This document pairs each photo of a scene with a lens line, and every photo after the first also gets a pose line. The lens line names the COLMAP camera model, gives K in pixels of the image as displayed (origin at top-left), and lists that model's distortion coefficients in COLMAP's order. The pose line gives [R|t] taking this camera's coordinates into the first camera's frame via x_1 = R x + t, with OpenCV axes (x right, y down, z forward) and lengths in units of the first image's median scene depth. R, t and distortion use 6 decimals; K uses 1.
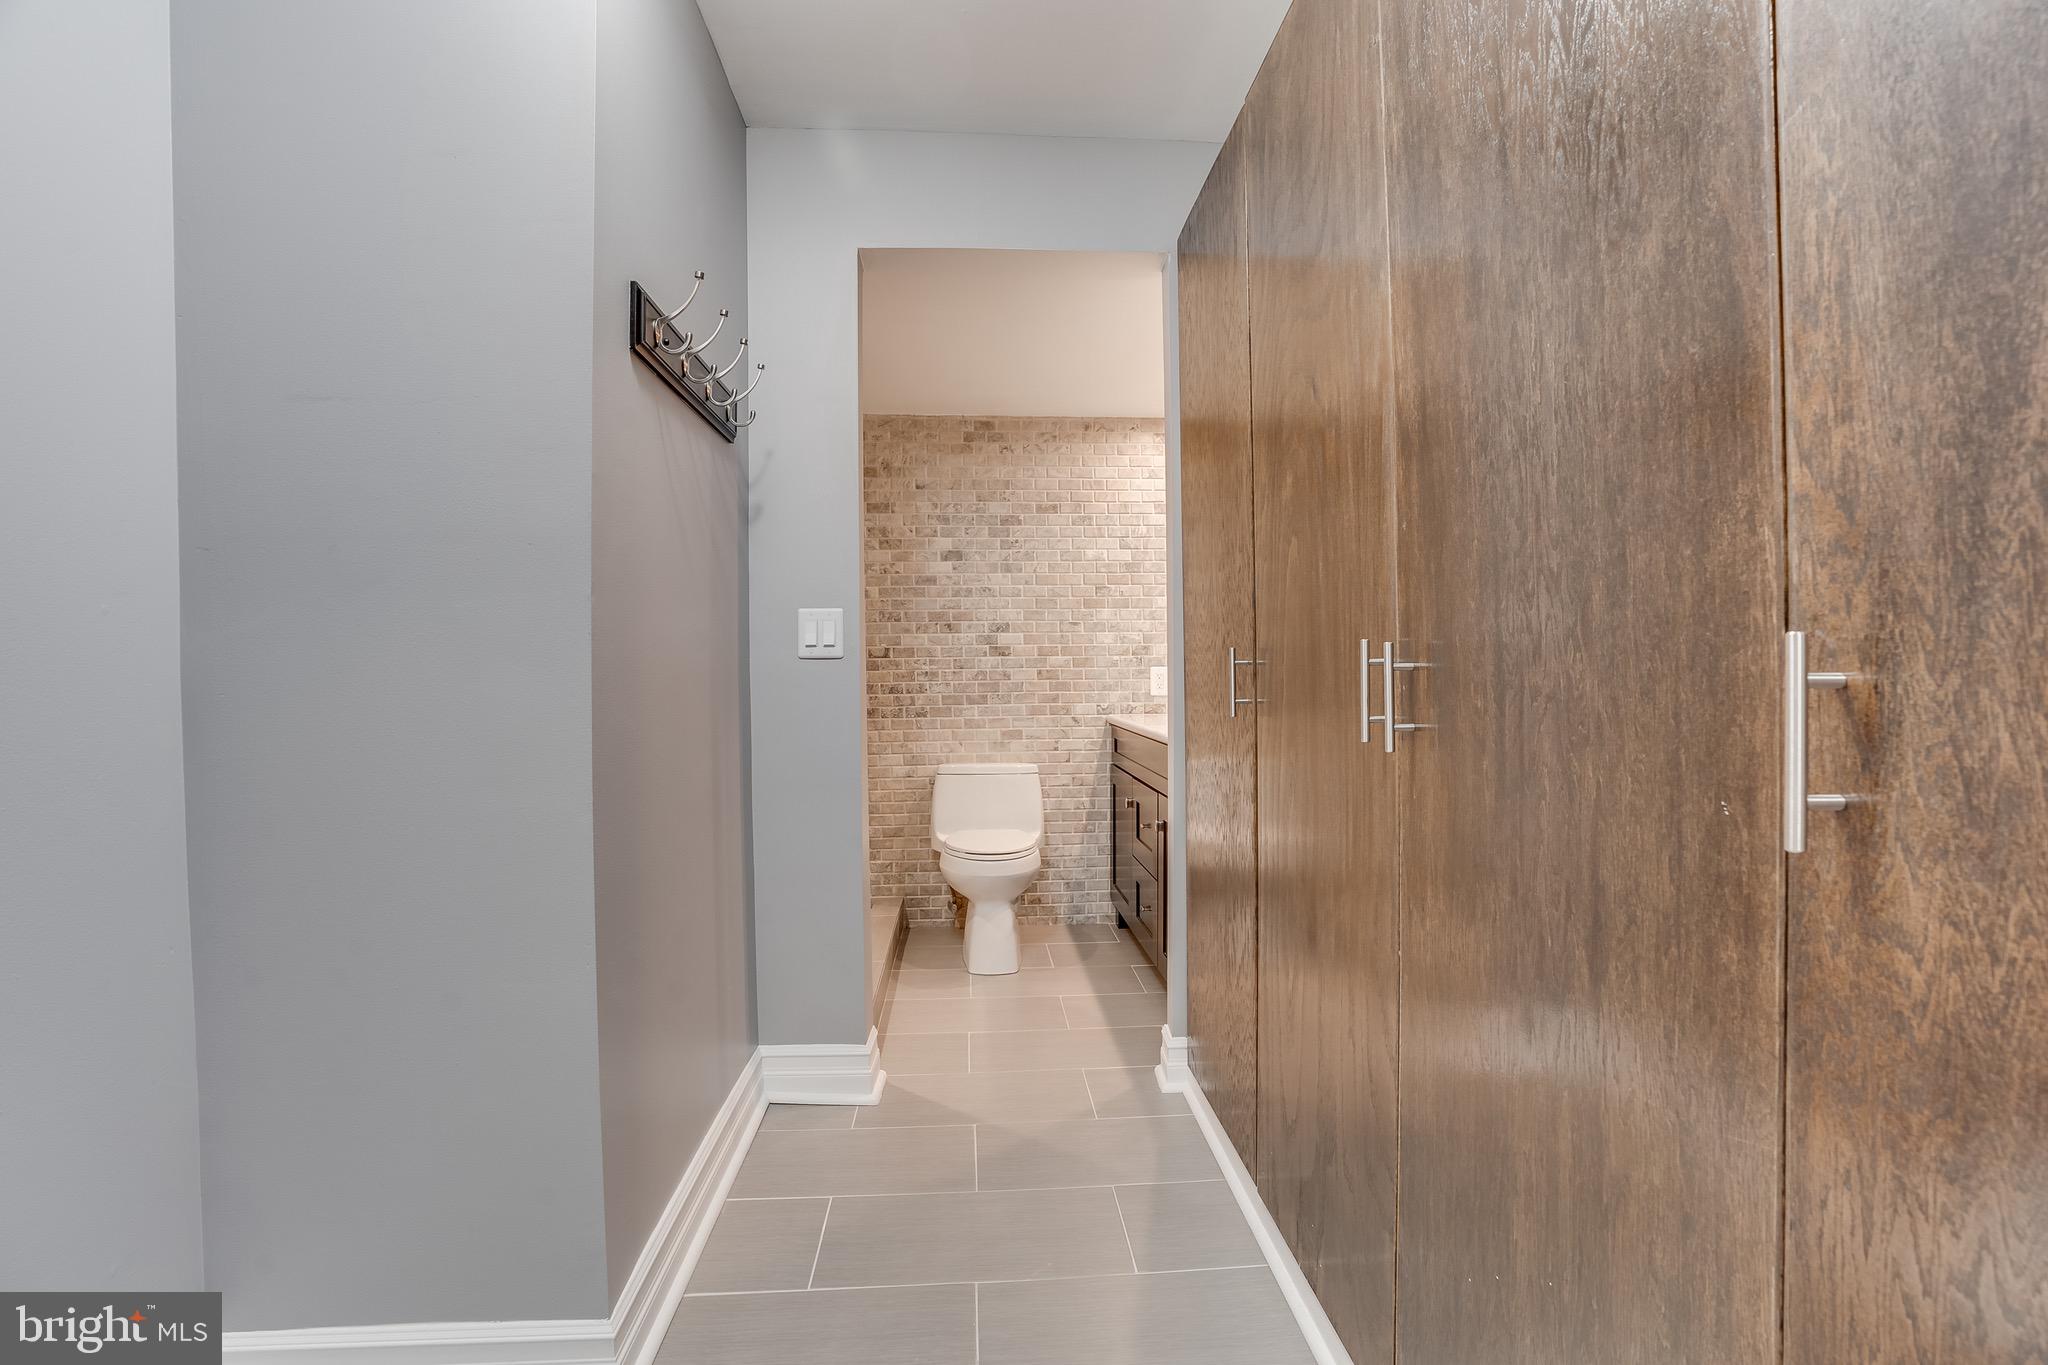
lens RADIAL K [[944.2, 0, 1042.7], [0, 944.2, 676.3], [0, 0, 1]] dist [-0.073831, 0.028134]
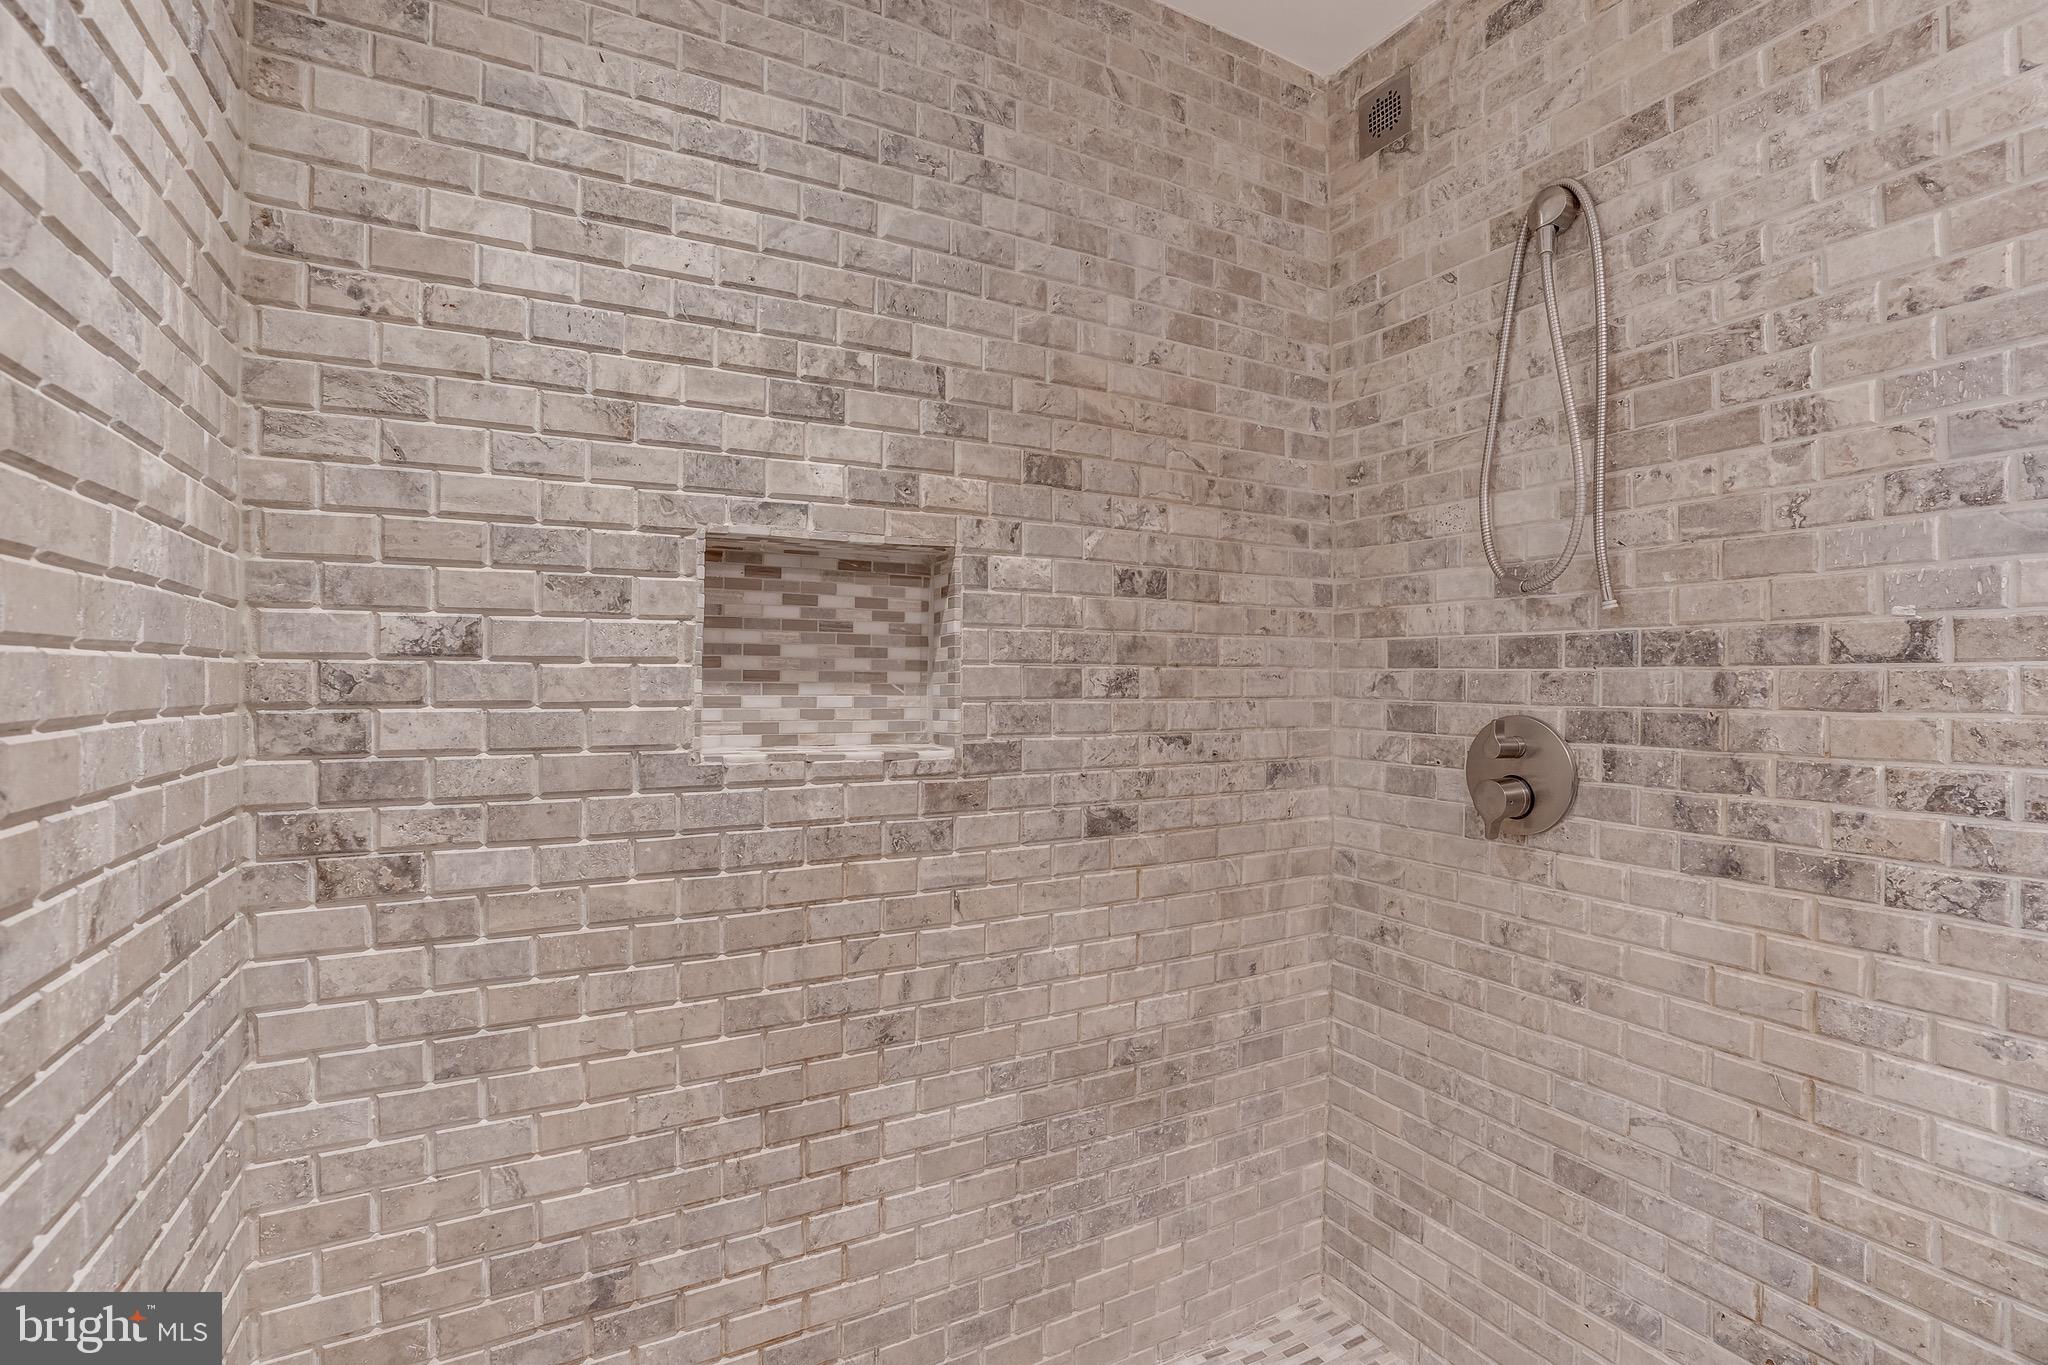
lens RADIAL K [[944.2, 0, 1042.7], [0, 944.2, 676.3], [0, 0, 1]] dist [-0.073831, 0.028134]
pose [[0.413859, 0.009778, -0.910288, -0.047264], [-0.018975, 0.999818, 0.002113, -0.011897], [0.910143, 0.016399, 0.413969, 0.693784]]
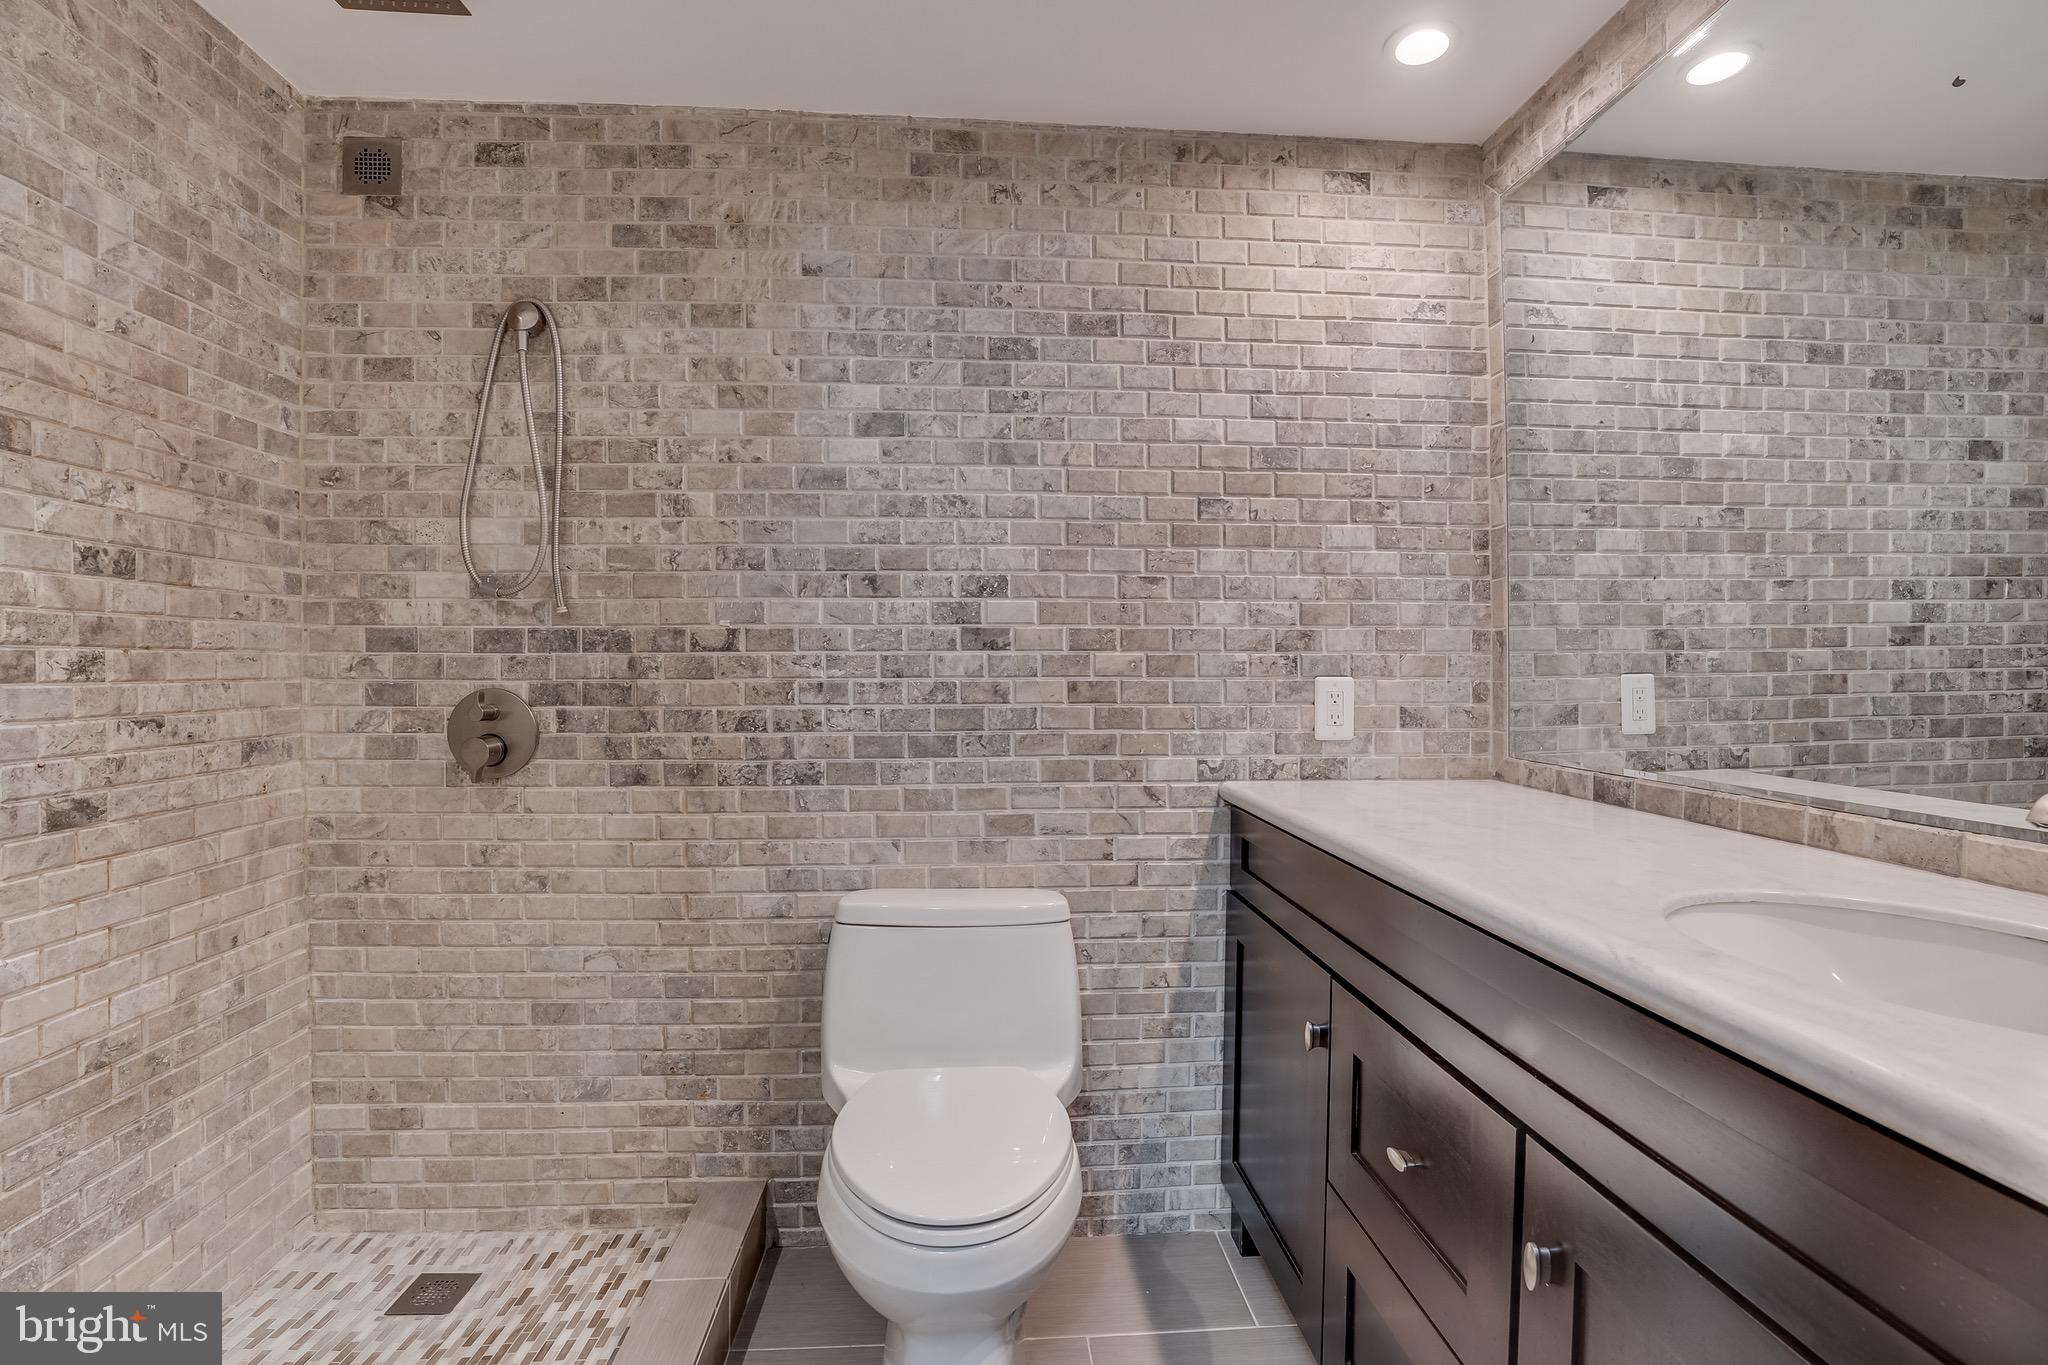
lens RADIAL K [[944.2, 0, 1042.7], [0, 944.2, 676.3], [0, 0, 1]] dist [-0.073831, 0.028134]
pose [[0.999938, 0.010975, -0.001937, -0.017026], [-0.010973, 0.999939, 0.001121, -0.009670], [0.001950, -0.001099, 0.999997, 0.552620]]
